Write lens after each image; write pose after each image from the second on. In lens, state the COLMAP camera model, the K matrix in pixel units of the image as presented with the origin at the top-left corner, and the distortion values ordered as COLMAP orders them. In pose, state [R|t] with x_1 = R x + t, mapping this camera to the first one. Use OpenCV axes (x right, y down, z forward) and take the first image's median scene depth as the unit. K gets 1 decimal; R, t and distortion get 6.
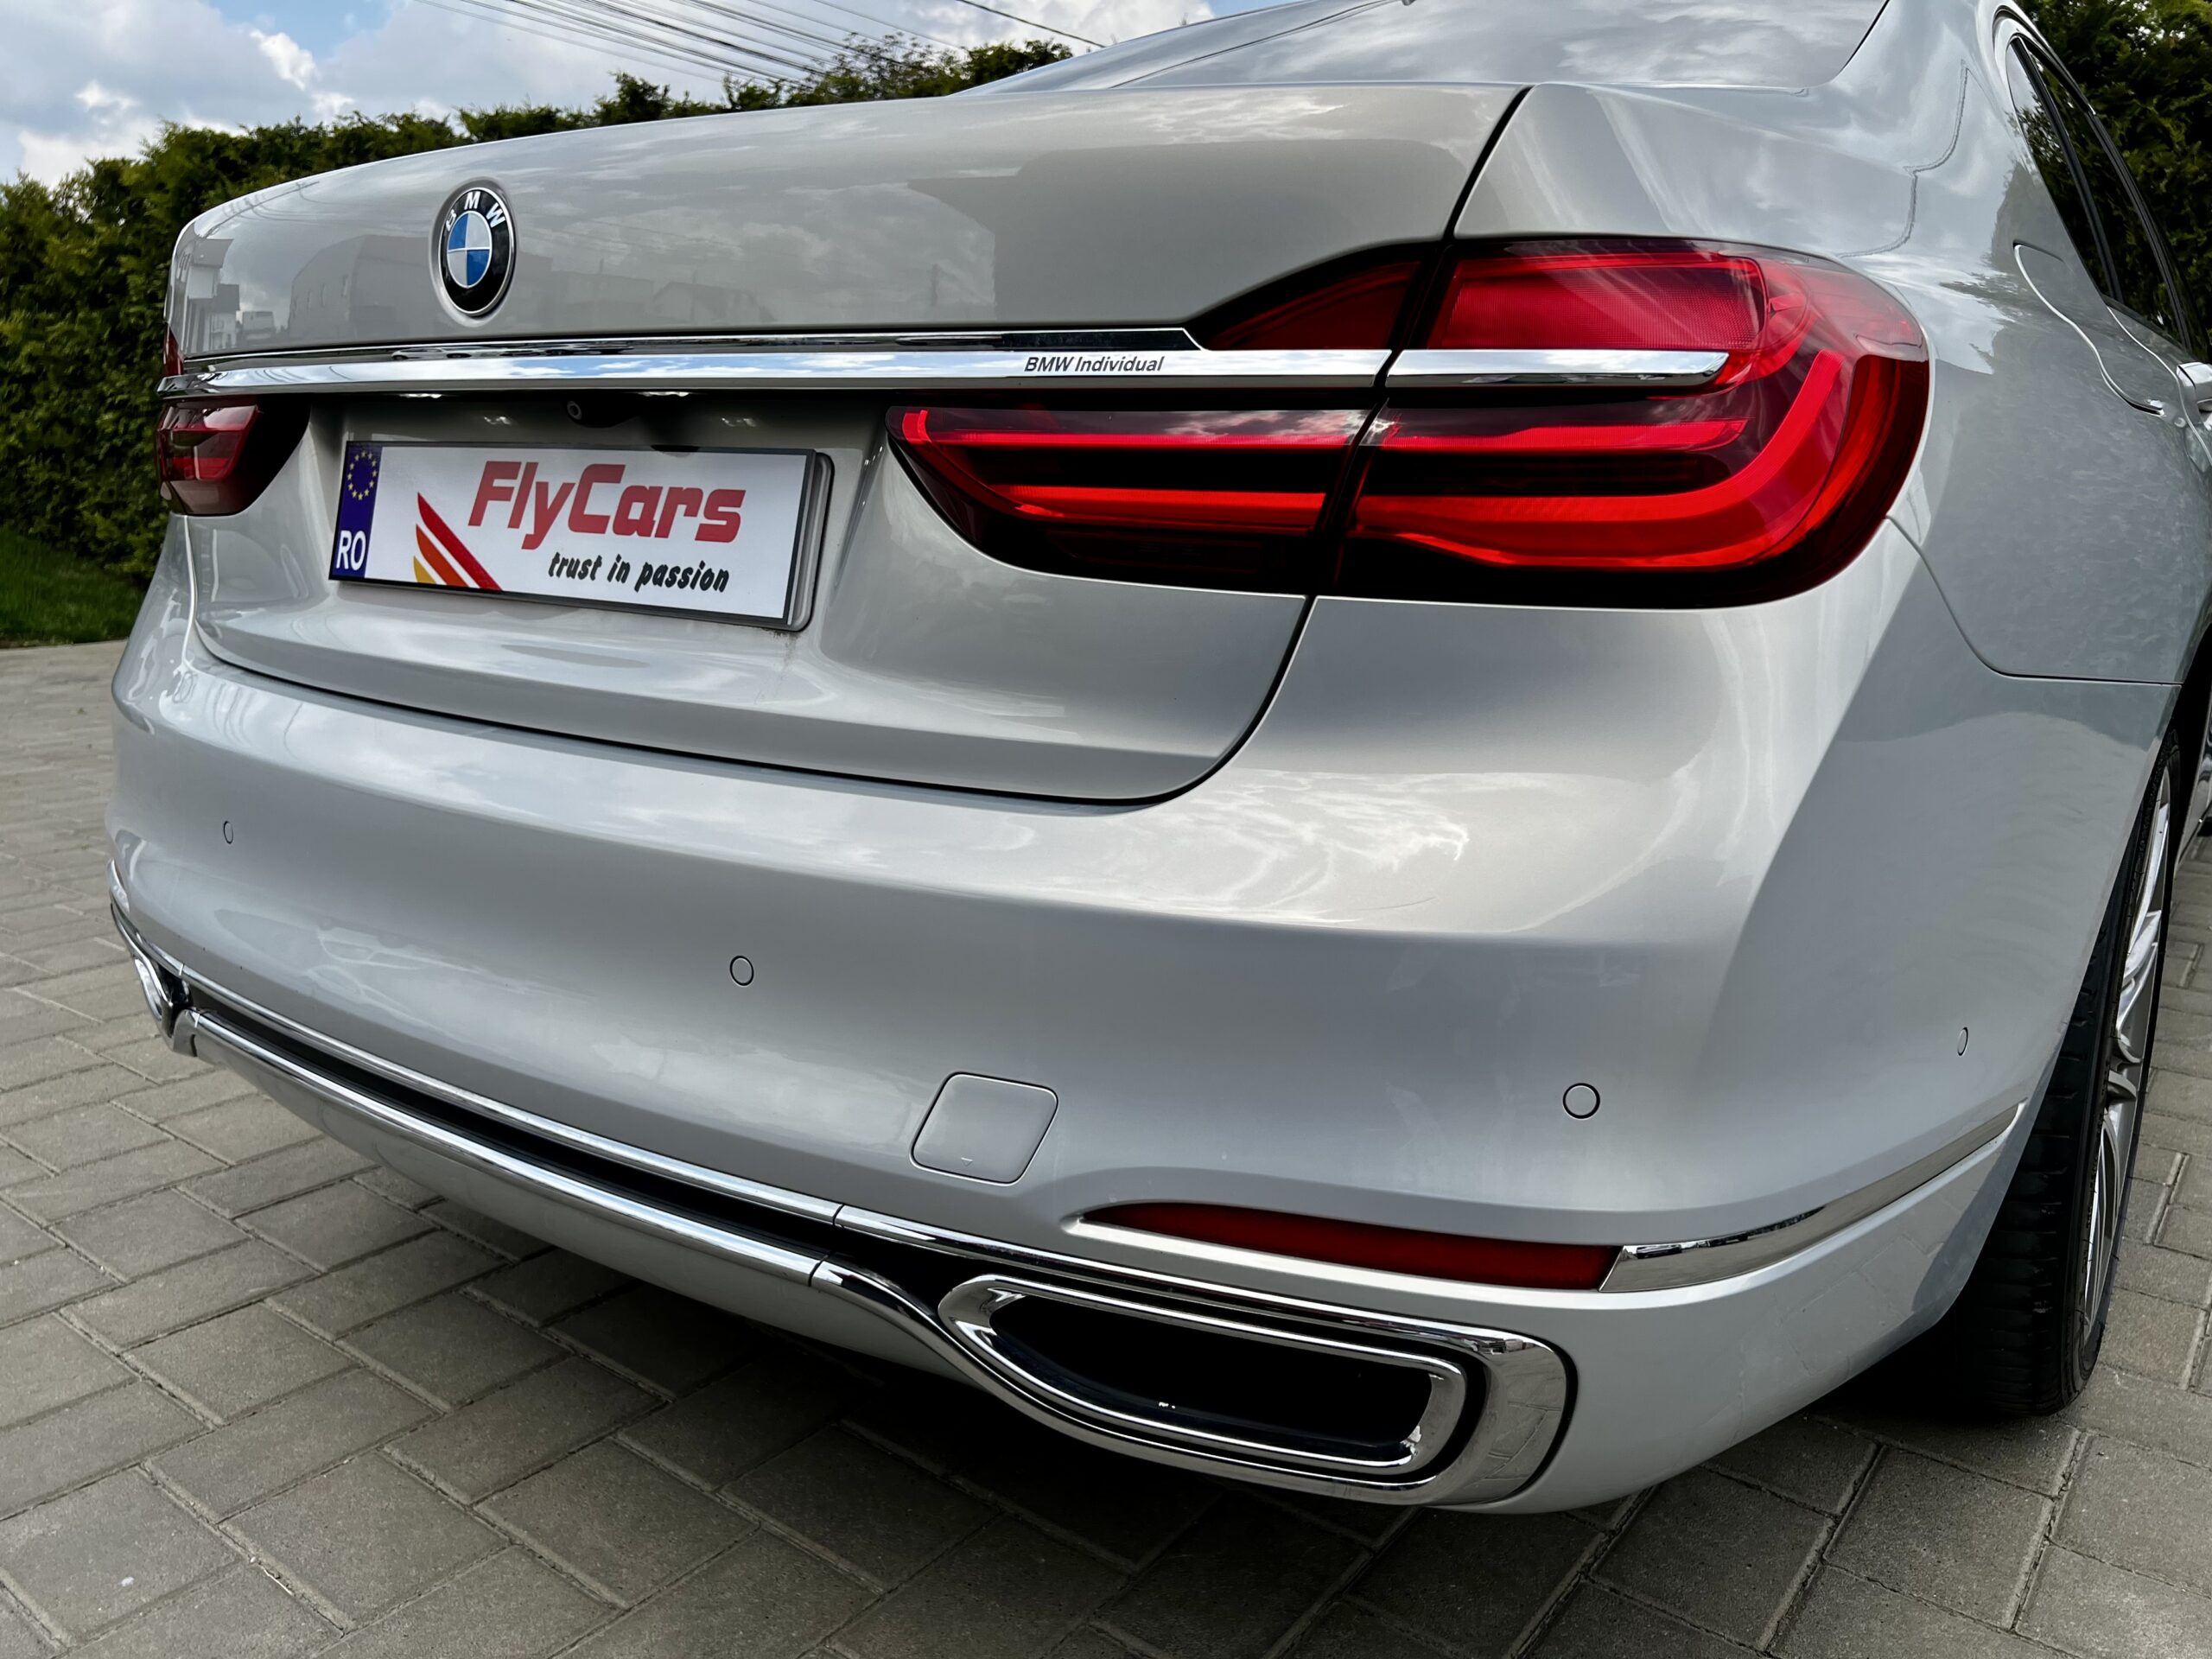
lens RADIAL K [[1668.8, 0, 1118.9], [0, 1668.8, 831.5], [0, 0, 1]] dist [0.014557, 0.000498]
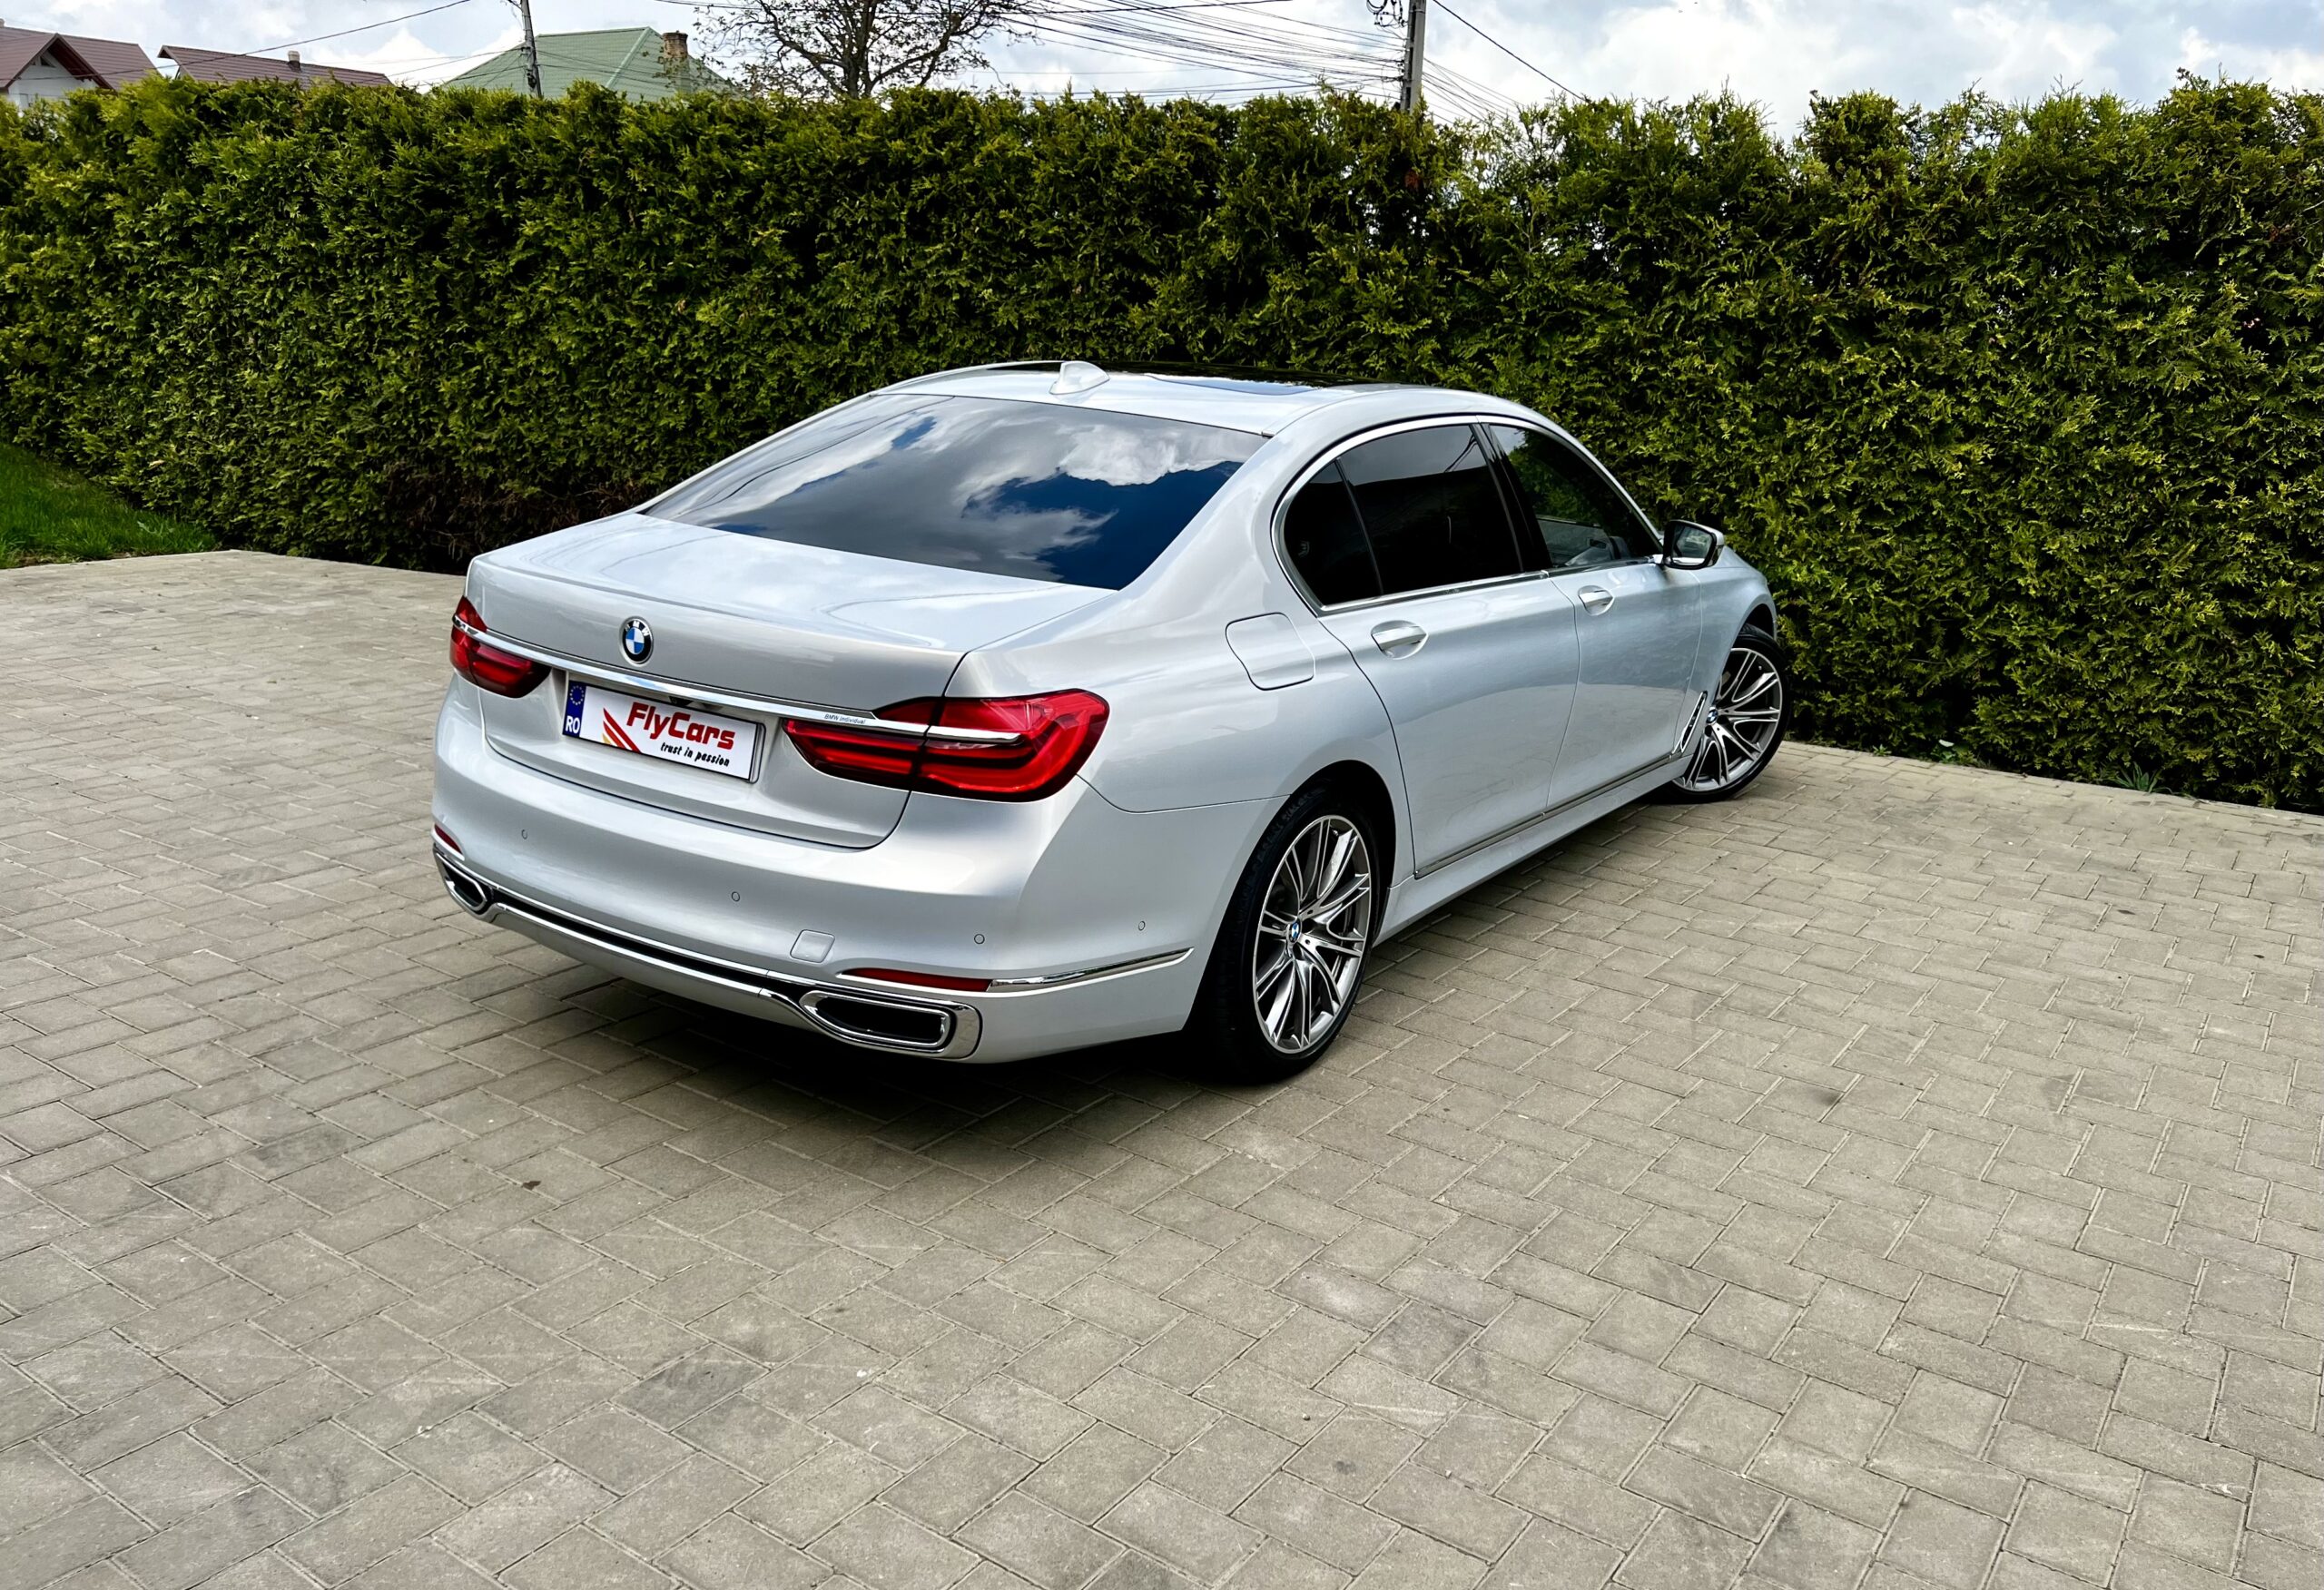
lens RADIAL K [[1762.9, 0, 1192.8], [0, 1762.9, 911.5], [0, 0, 1]] dist [0.036175, -0.030469]
pose [[0.997993, 0.017639, 0.060813, 0.317803], [-0.024321, 0.993529, 0.110949, -0.206171], [-0.058463, -0.112205, 0.991964, -1.736366]]
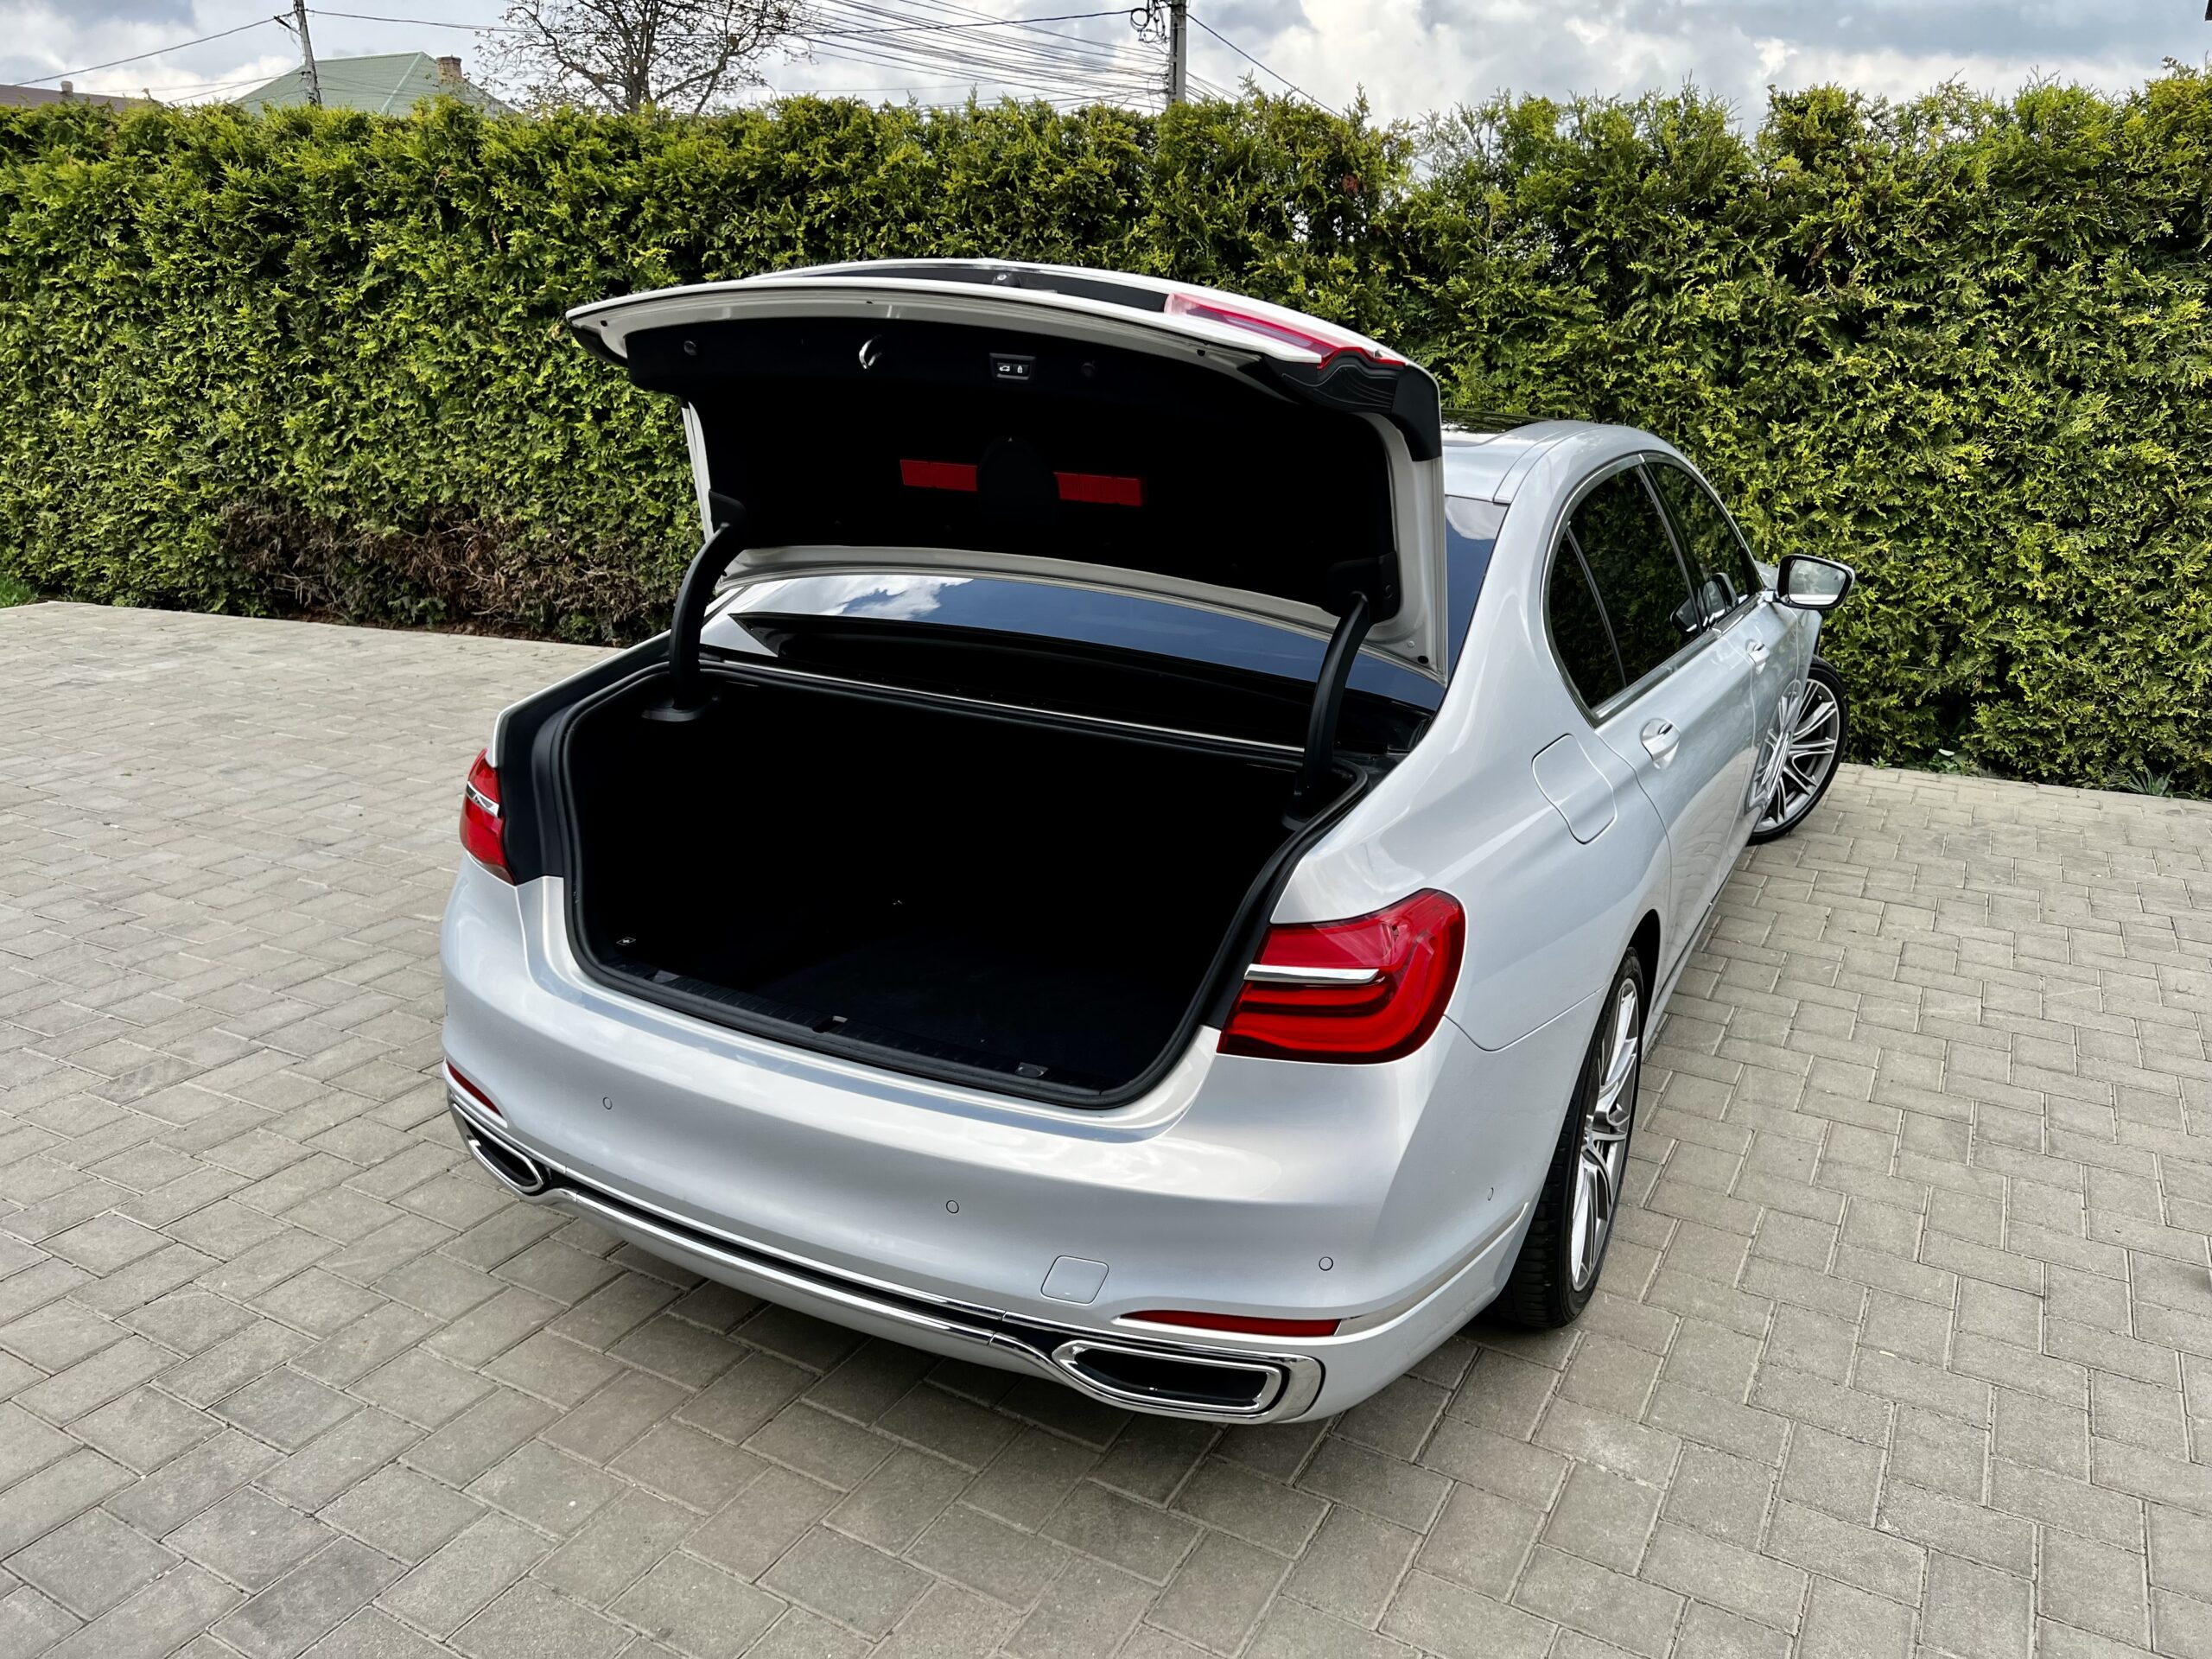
lens RADIAL K [[1649.2, 0, 1117.3], [0, 1649.2, 819.6], [0, 0, 1]] dist [0.040697, -0.037936]
pose [[0.989010, -0.030759, 0.144613, -0.231554], [0.018734, 0.996307, 0.083793, -0.449297], [-0.146657, -0.080163, 0.985934, -0.841722]]
